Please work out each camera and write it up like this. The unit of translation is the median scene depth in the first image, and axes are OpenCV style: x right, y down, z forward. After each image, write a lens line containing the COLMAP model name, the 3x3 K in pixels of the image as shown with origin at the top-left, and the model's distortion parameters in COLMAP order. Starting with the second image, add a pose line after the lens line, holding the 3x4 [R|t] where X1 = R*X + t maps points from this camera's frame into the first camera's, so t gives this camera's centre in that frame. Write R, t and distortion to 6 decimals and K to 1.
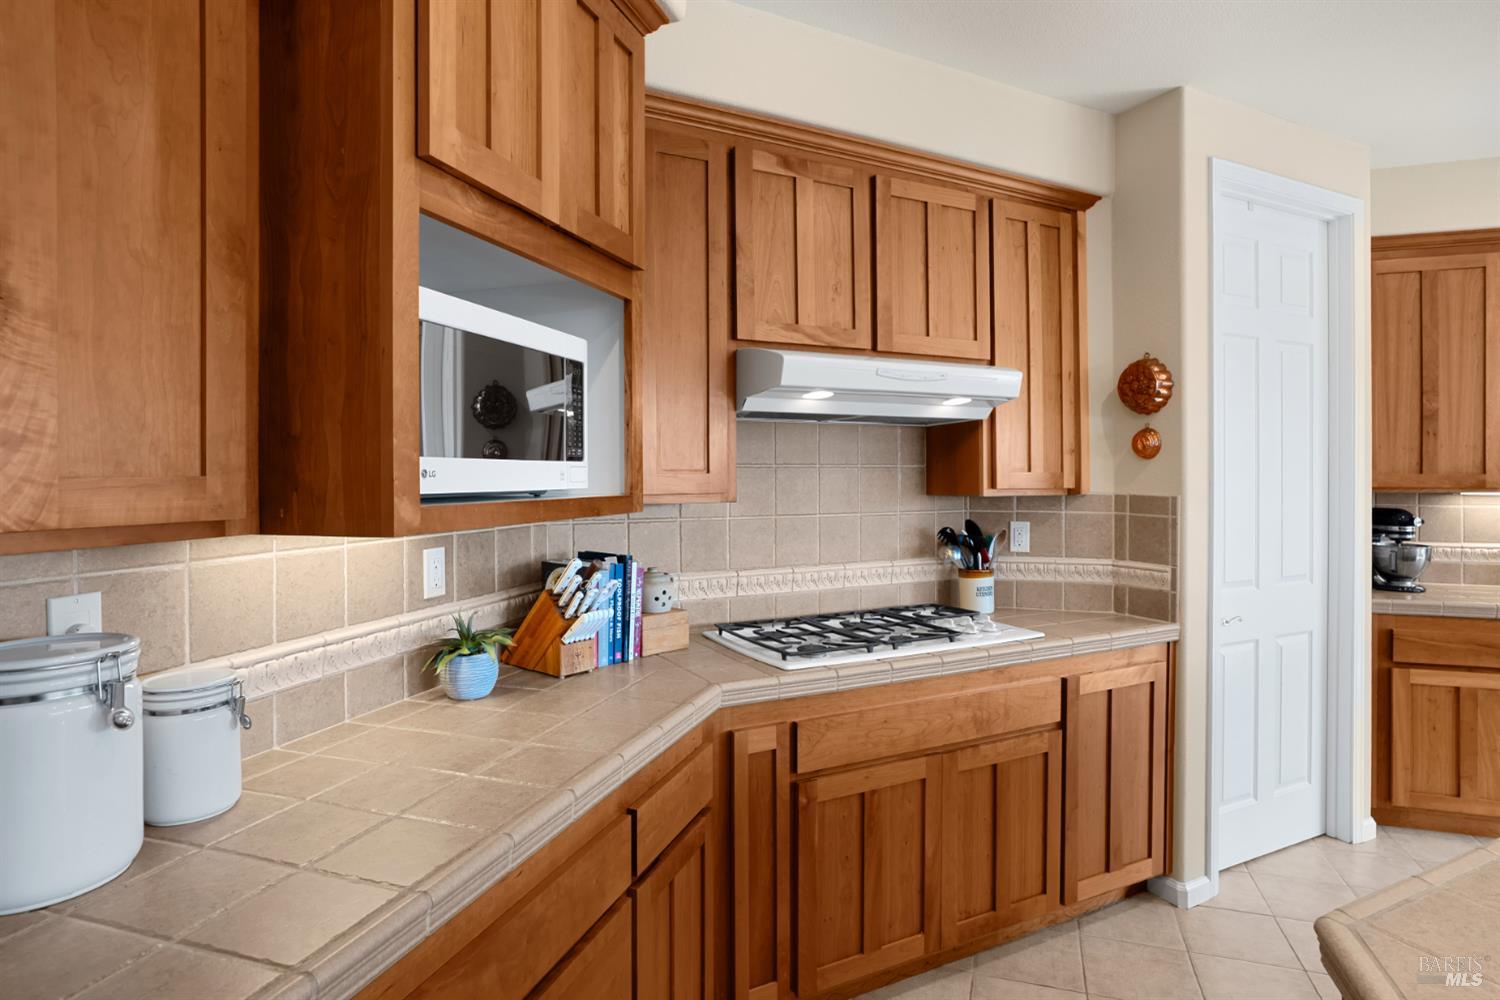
lens RADIAL K [[767.8, 0, 771.6], [0, 767.8, 469.3], [0, 0, 1]] dist [-0.017398, 0.001763]
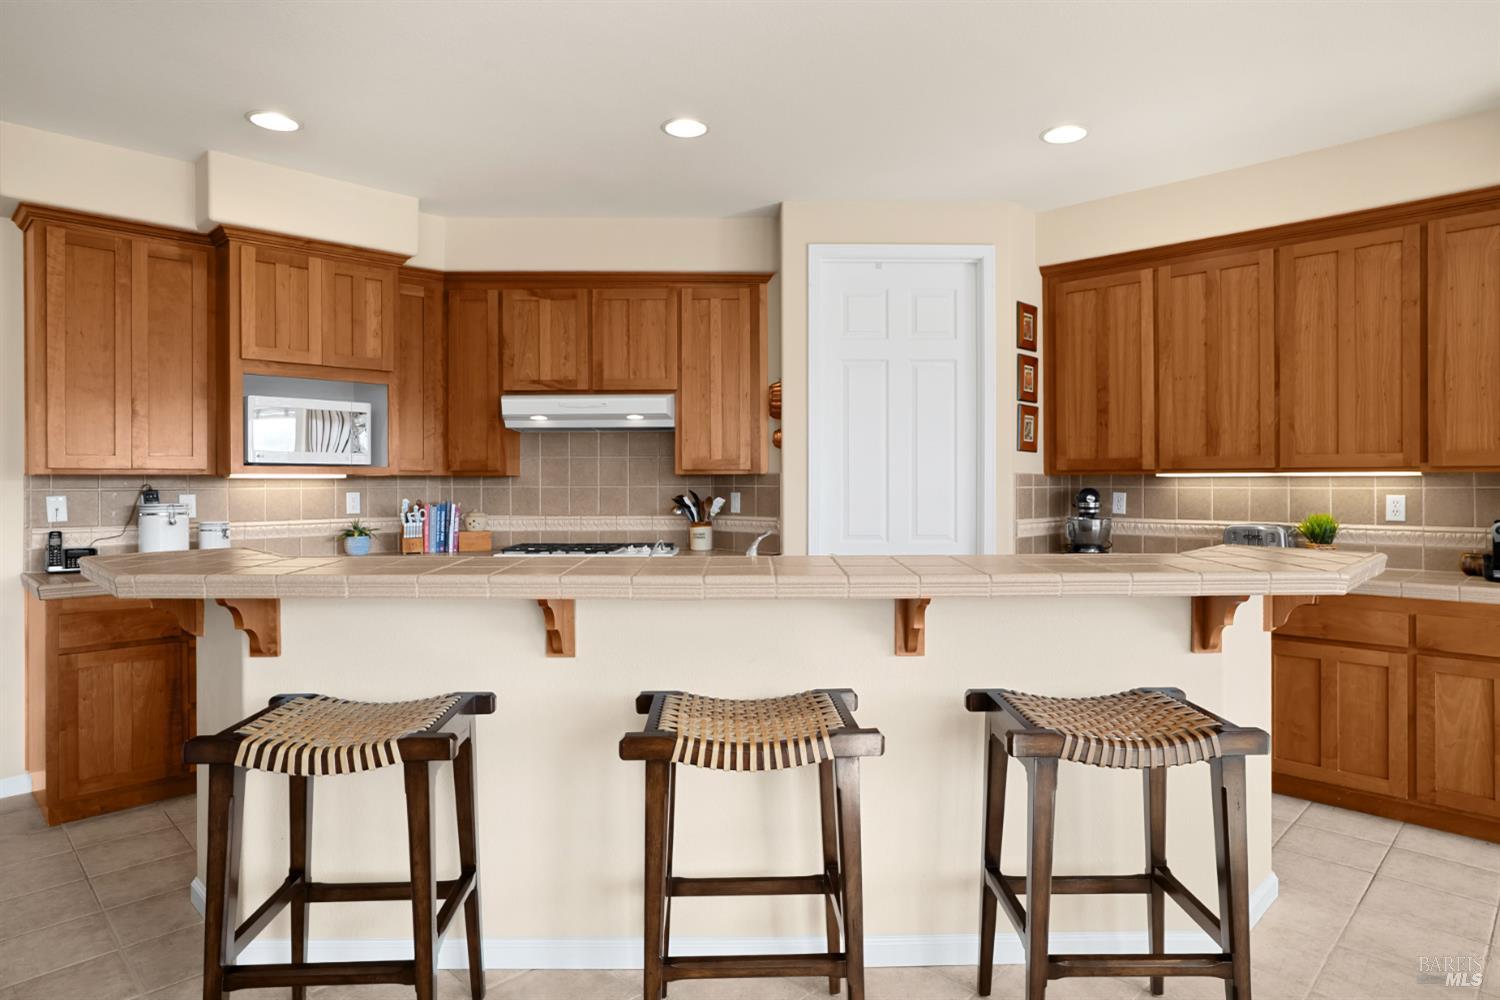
lens RADIAL K [[767.8, 0, 759.3], [0, 767.8, 485.2], [0, 0, 1]] dist [-0.017398, 0.001763]
pose [[0.910420, 0.001574, -0.413682, 1.102766], [0.004284, 0.999903, 0.013232, 0.037210], [0.413663, -0.013819, 0.910325, -0.400772]]
